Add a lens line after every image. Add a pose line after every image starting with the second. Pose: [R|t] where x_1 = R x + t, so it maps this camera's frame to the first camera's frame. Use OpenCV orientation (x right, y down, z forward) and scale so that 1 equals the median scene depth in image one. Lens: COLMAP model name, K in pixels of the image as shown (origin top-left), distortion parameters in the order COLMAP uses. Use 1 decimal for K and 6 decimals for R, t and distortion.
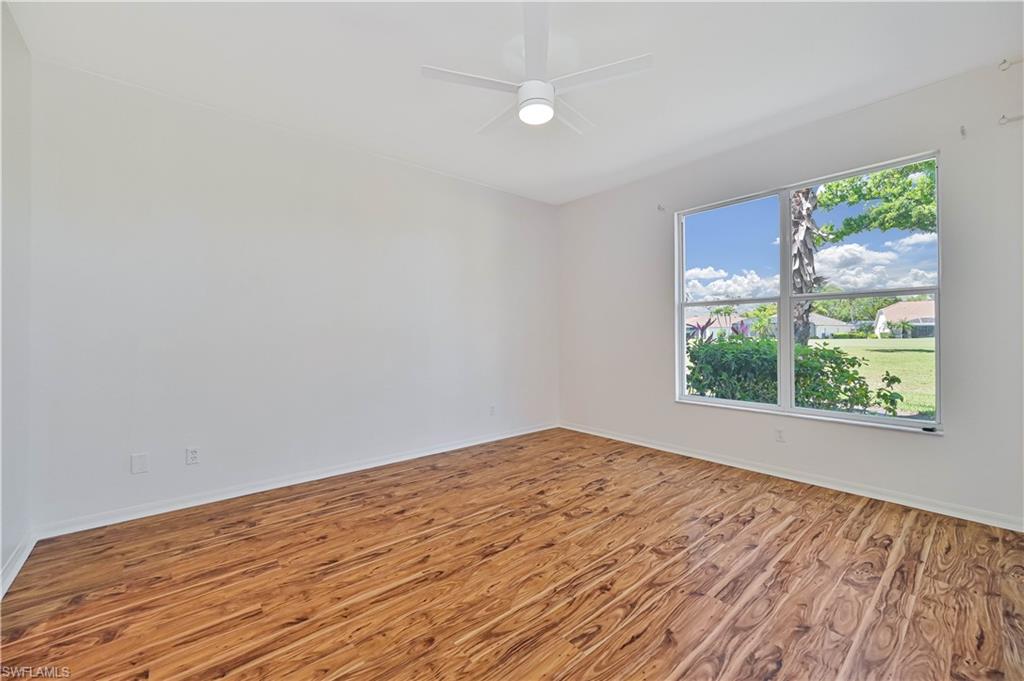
lens RADIAL K [[406.3, 0, 514.7], [0, 406.3, 338.8], [0, 0, 1]] dist [-0.002531, 0.000365]
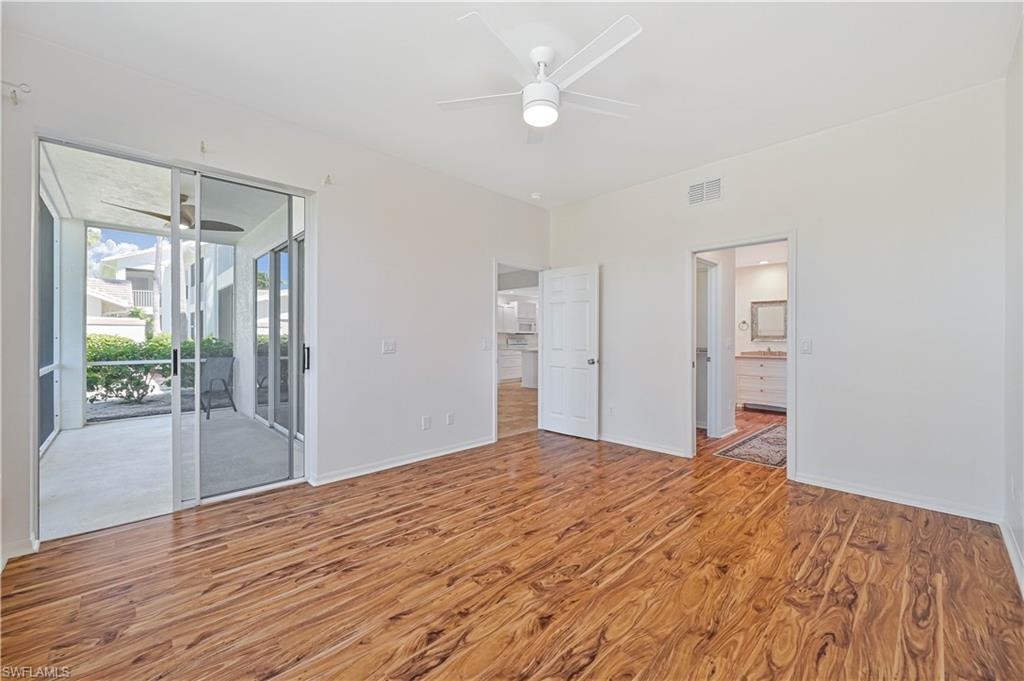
lens RADIAL K [[406.3, 0, 517.1], [0, 406.3, 335.4], [0, 0, 1]] dist [-0.002531, 0.000365]
pose [[-0.997986, 0.005977, -0.063157, 0.160018], [0.005611, 0.999966, 0.005978, -0.019947], [0.063191, 0.005612, -0.997986, 1.820190]]
